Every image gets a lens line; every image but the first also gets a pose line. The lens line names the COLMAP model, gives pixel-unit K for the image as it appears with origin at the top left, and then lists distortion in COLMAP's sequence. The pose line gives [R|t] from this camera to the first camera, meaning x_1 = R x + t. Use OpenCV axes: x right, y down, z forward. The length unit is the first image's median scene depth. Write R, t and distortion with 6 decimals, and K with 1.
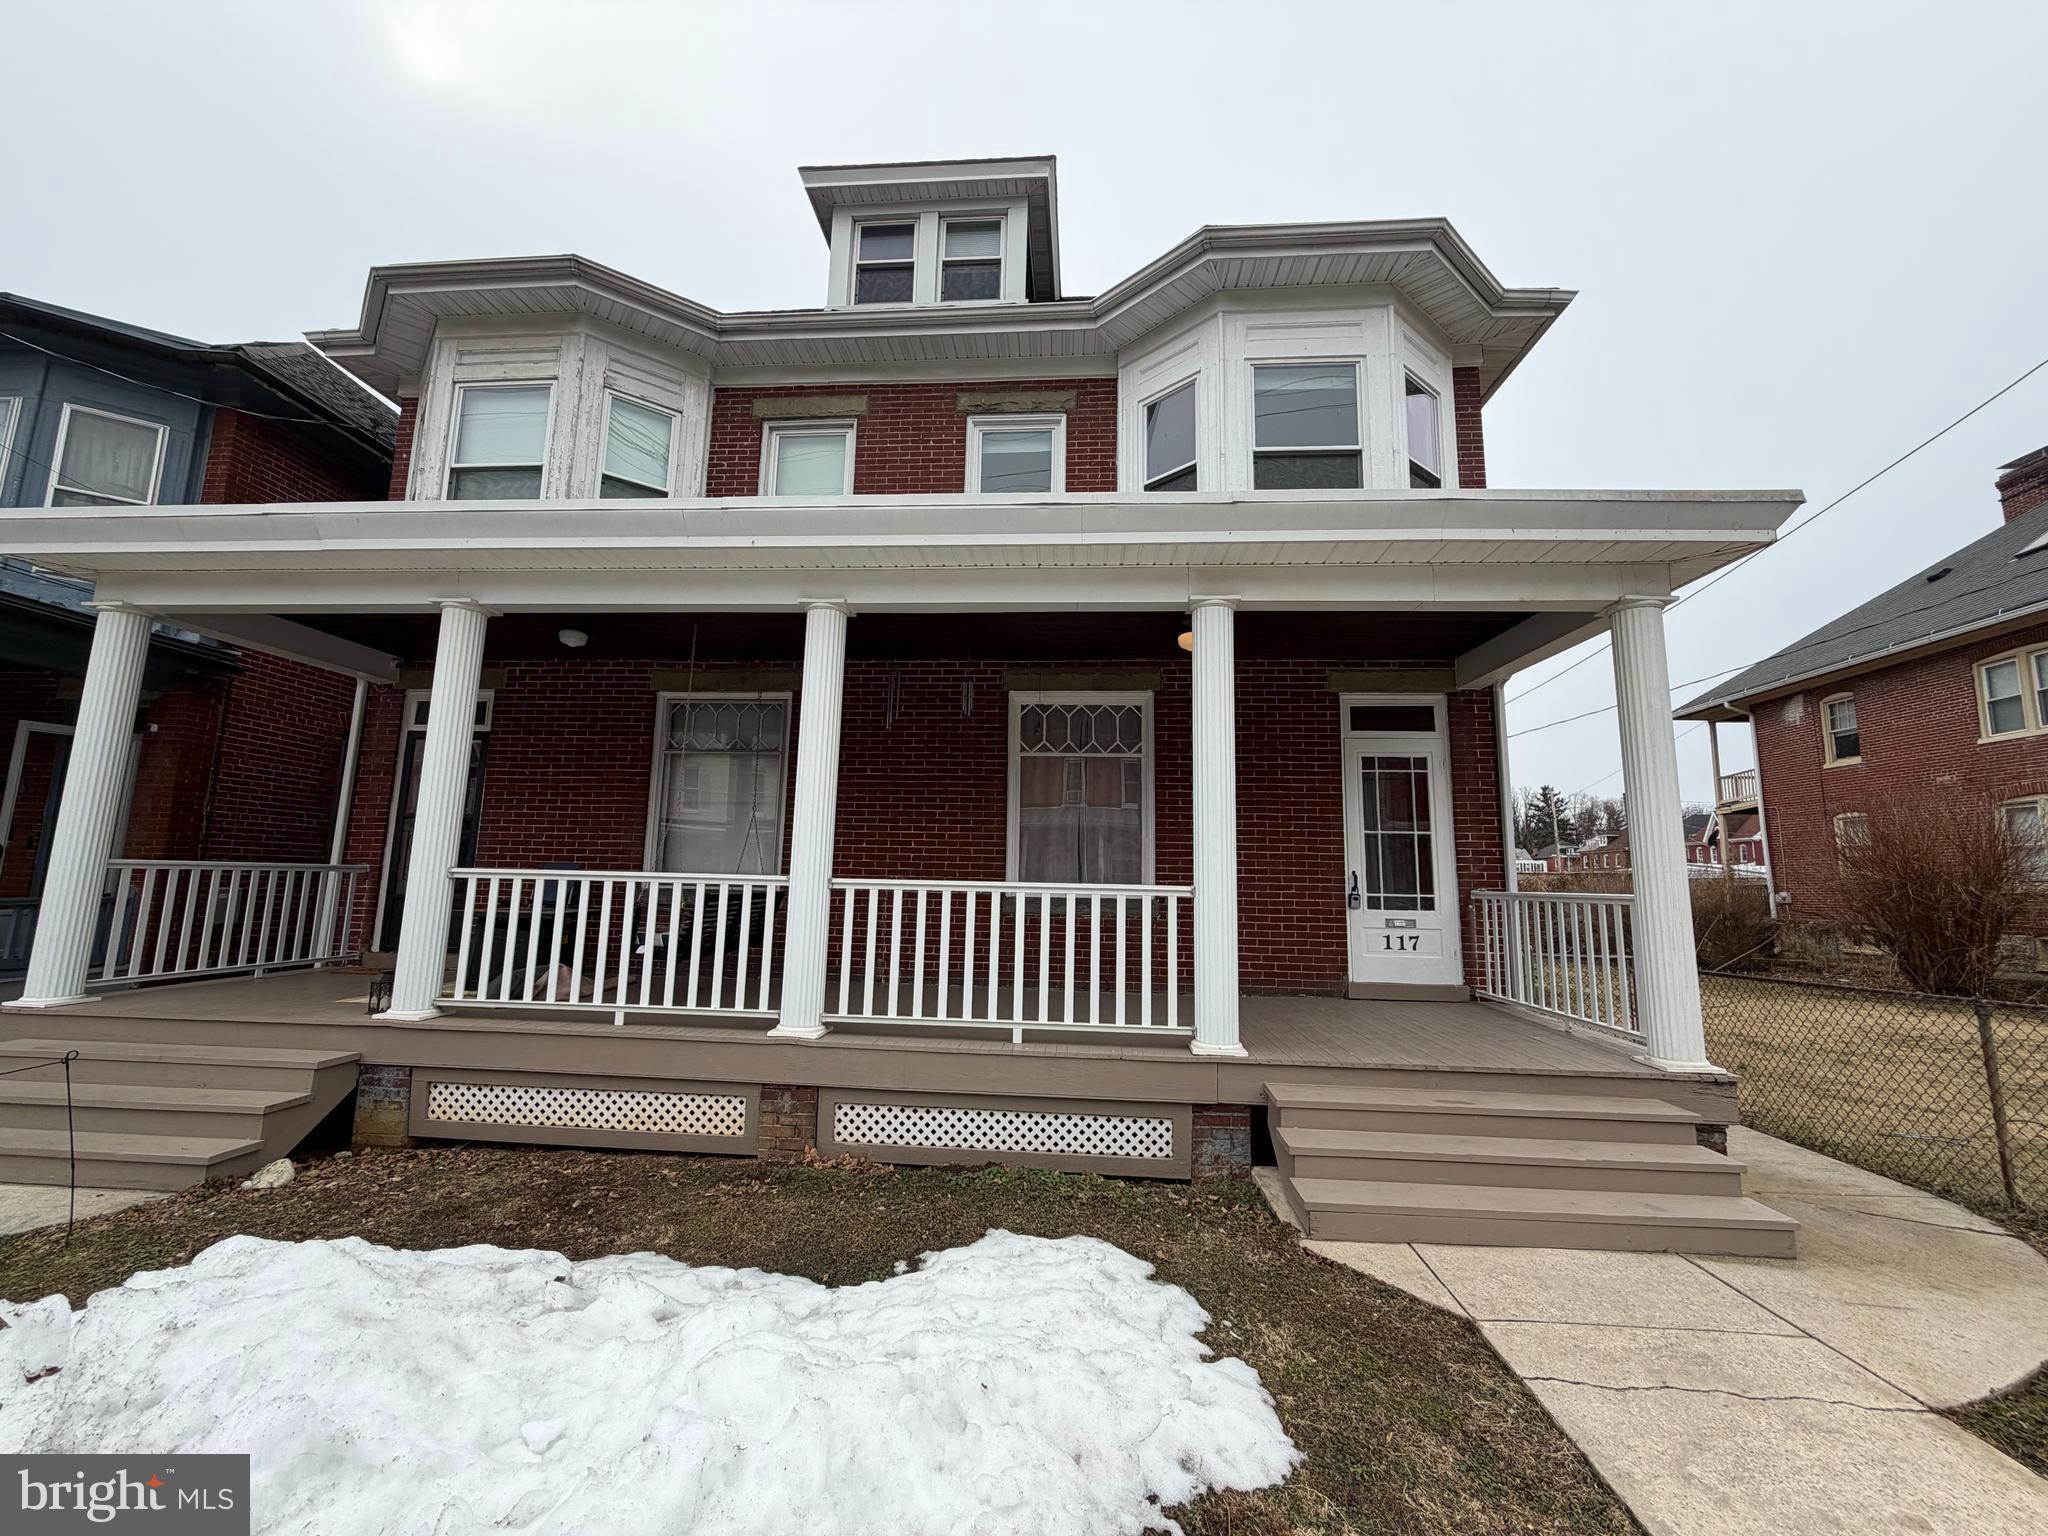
lens RADIAL K [[818.3, 0, 1020.1], [0, 818.3, 764.1], [0, 0, 1]] dist [-0.001014, 0.000435]
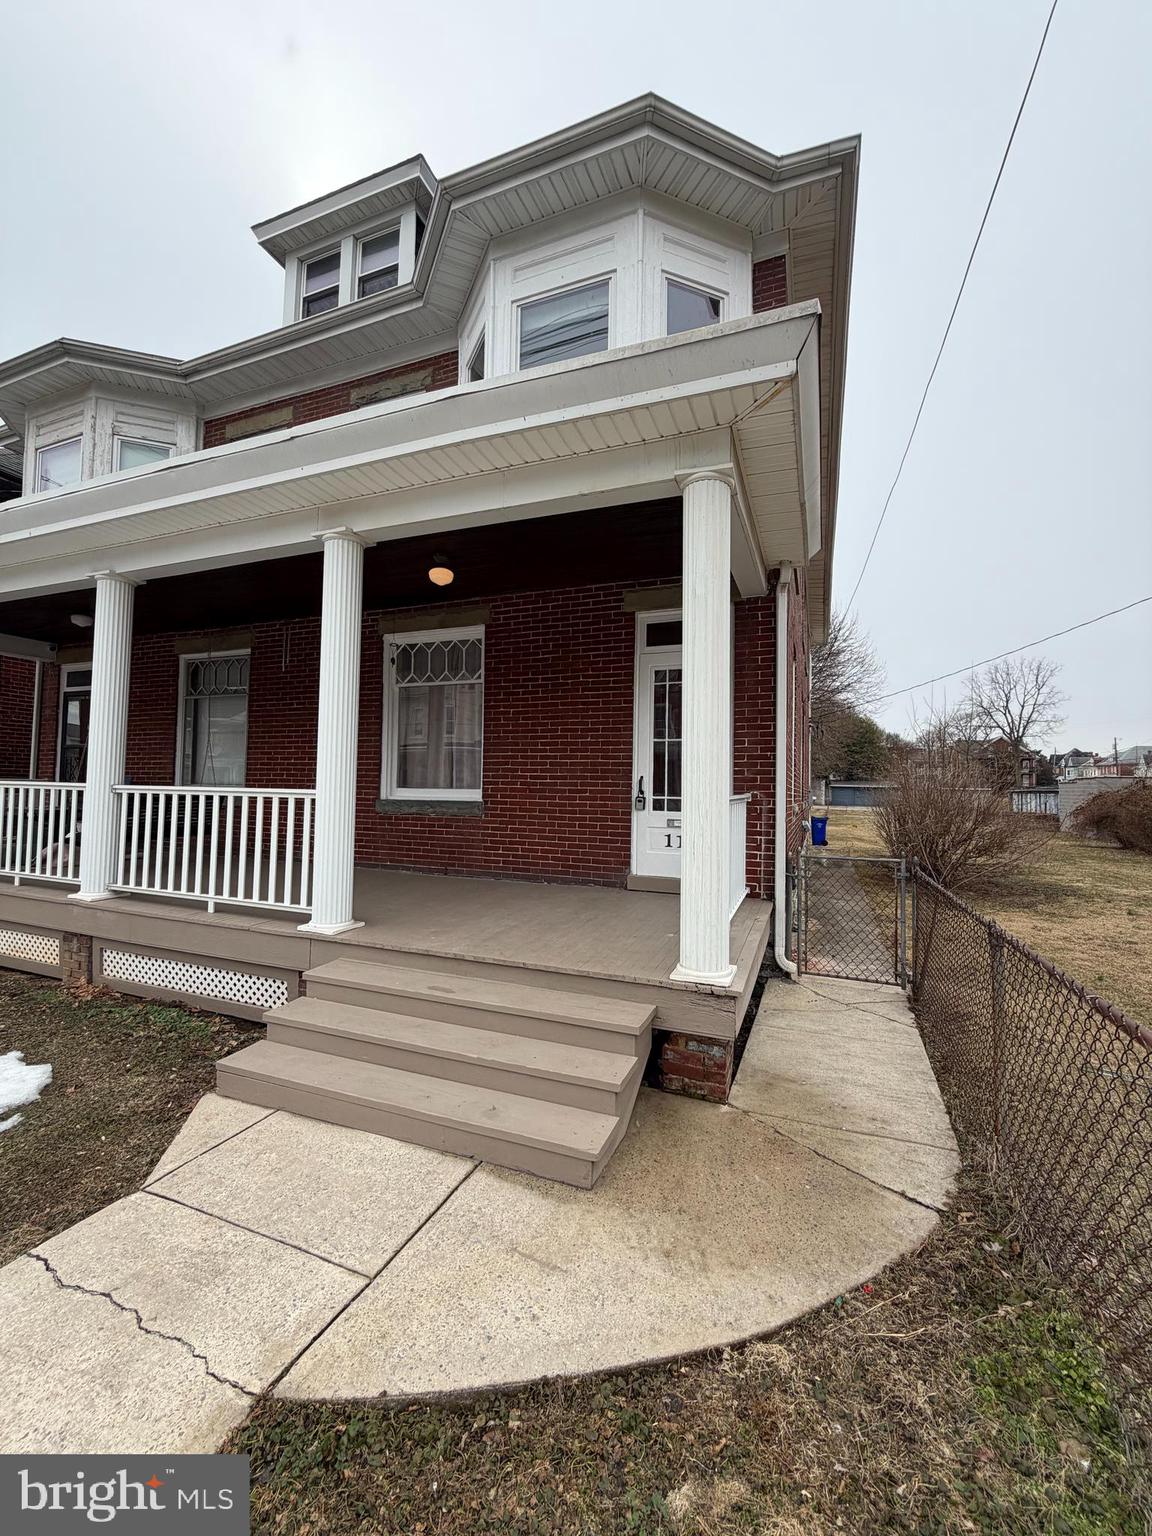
lens RADIAL K [[613.7, 0, 572.5], [0, 613.7, 763.3], [0, 0, 1]] dist [-0.001014, 0.000435]
pose [[0.955474, -0.016603, -0.294608, 0.558345], [0.046081, 0.994562, 0.093397, 0.032386], [0.291455, -0.102814, 0.951043, 0.191870]]
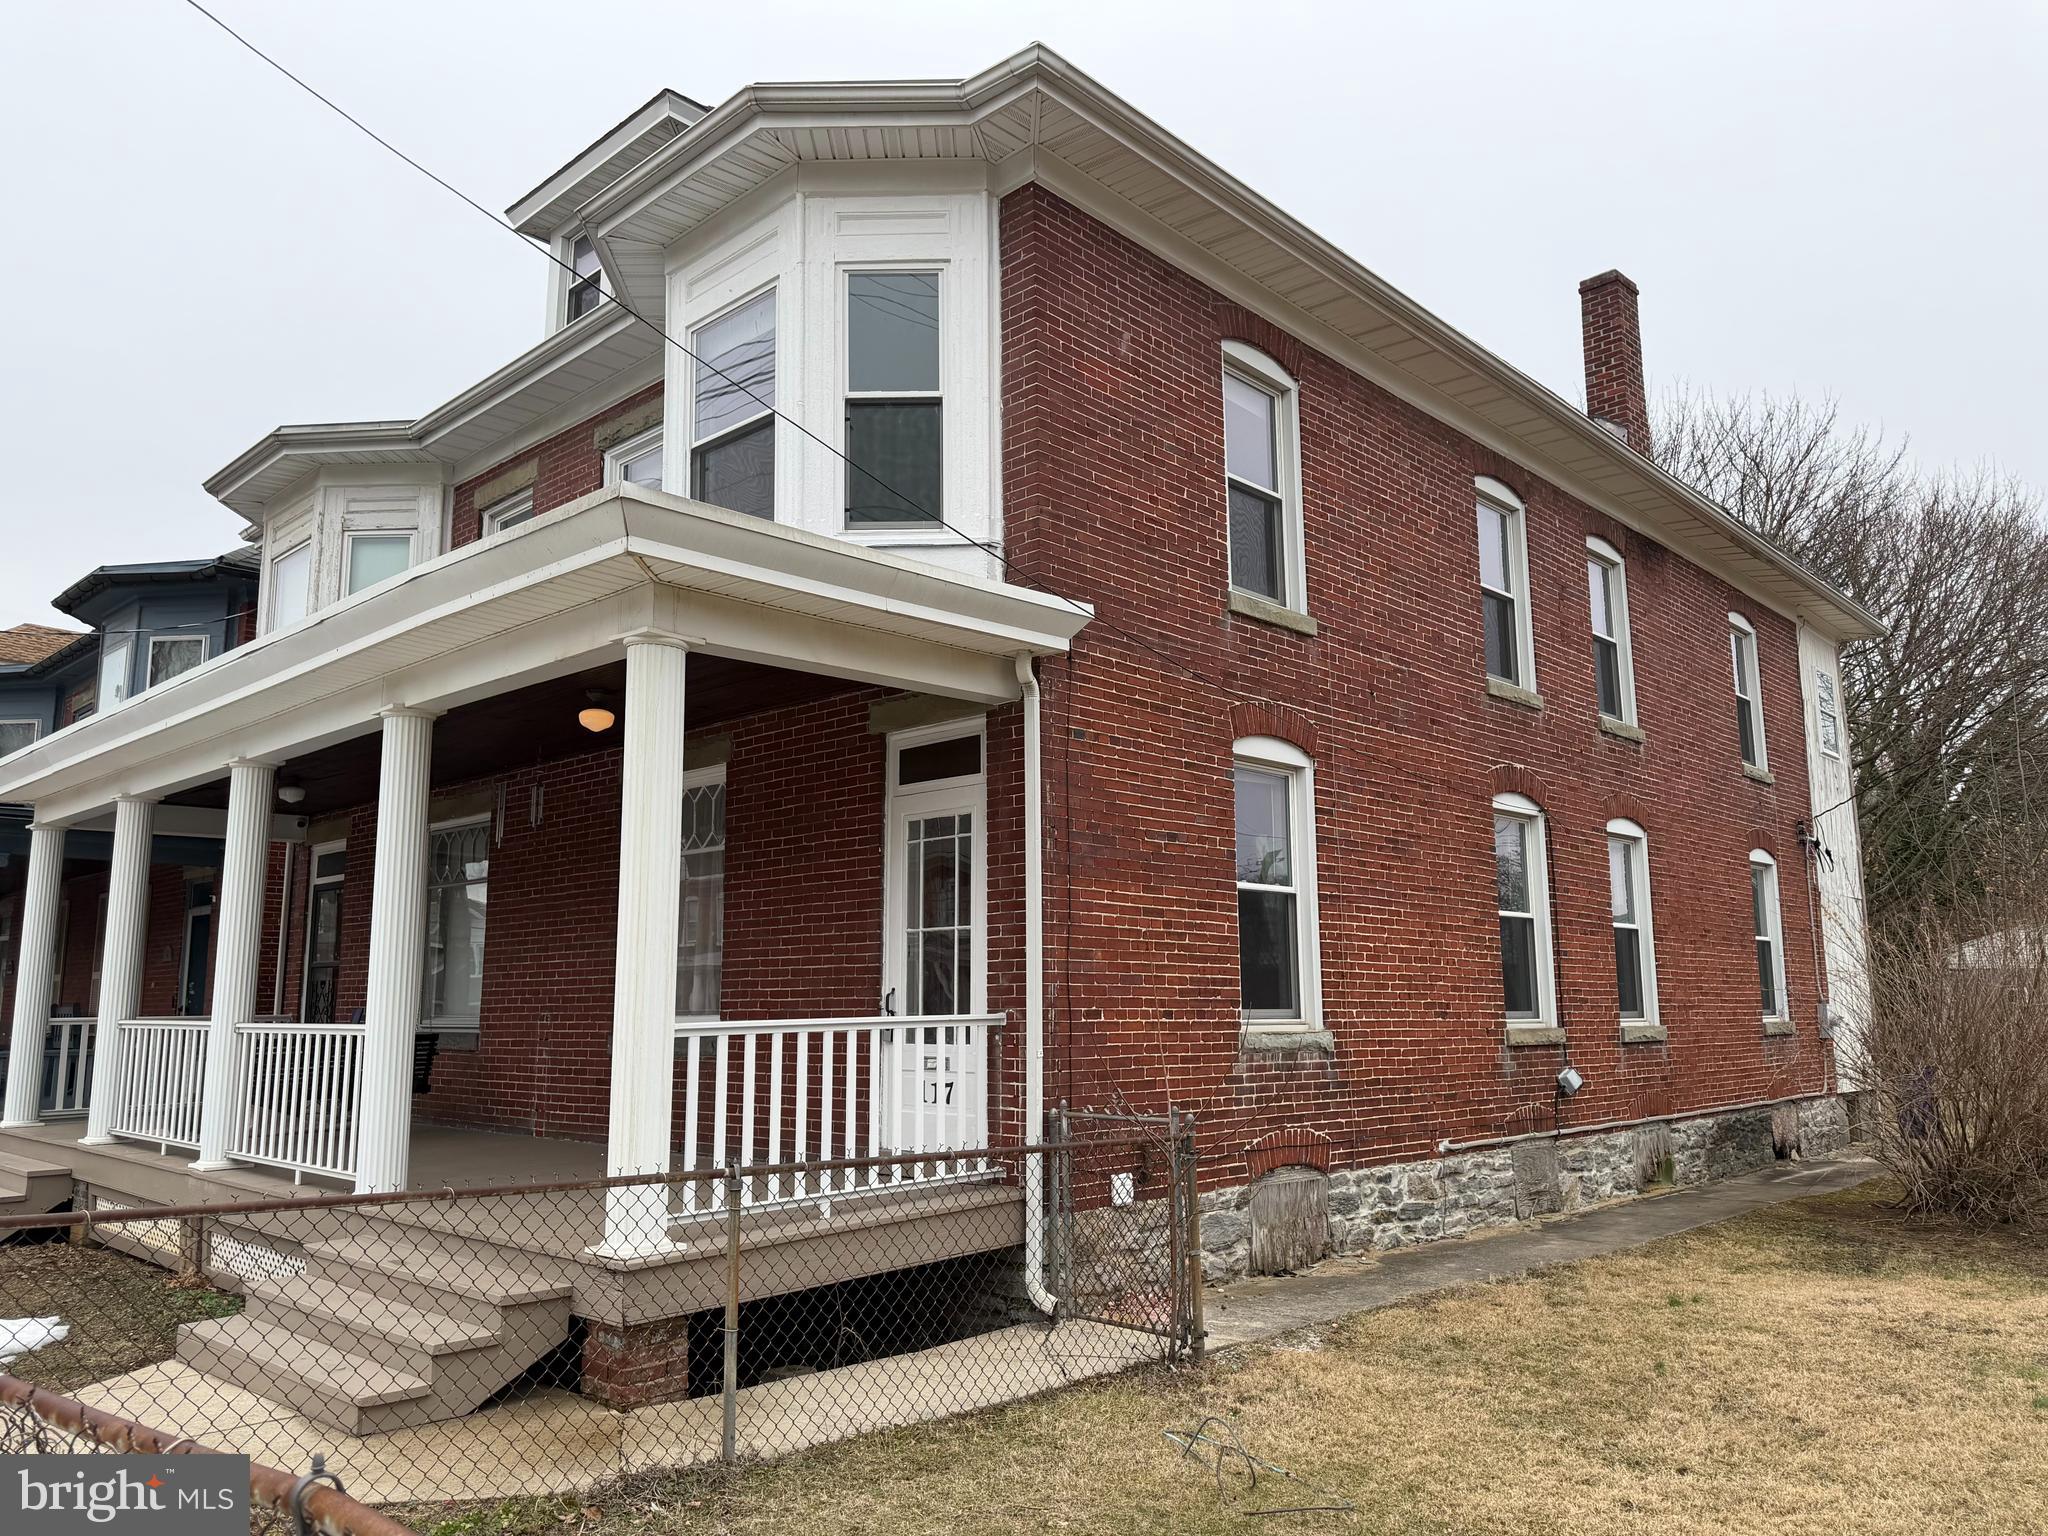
lens RADIAL K [[1450.2, 0, 1018.4], [0, 1450.2, 777.8], [0, 0, 1]] dist [0.022839, -0.020524]
pose [[0.776567, -0.123243, -0.617863, 1.260643], [0.115375, 0.991915, -0.052843, 0.029084], [0.619380, -0.030250, 0.784508, 0.109195]]
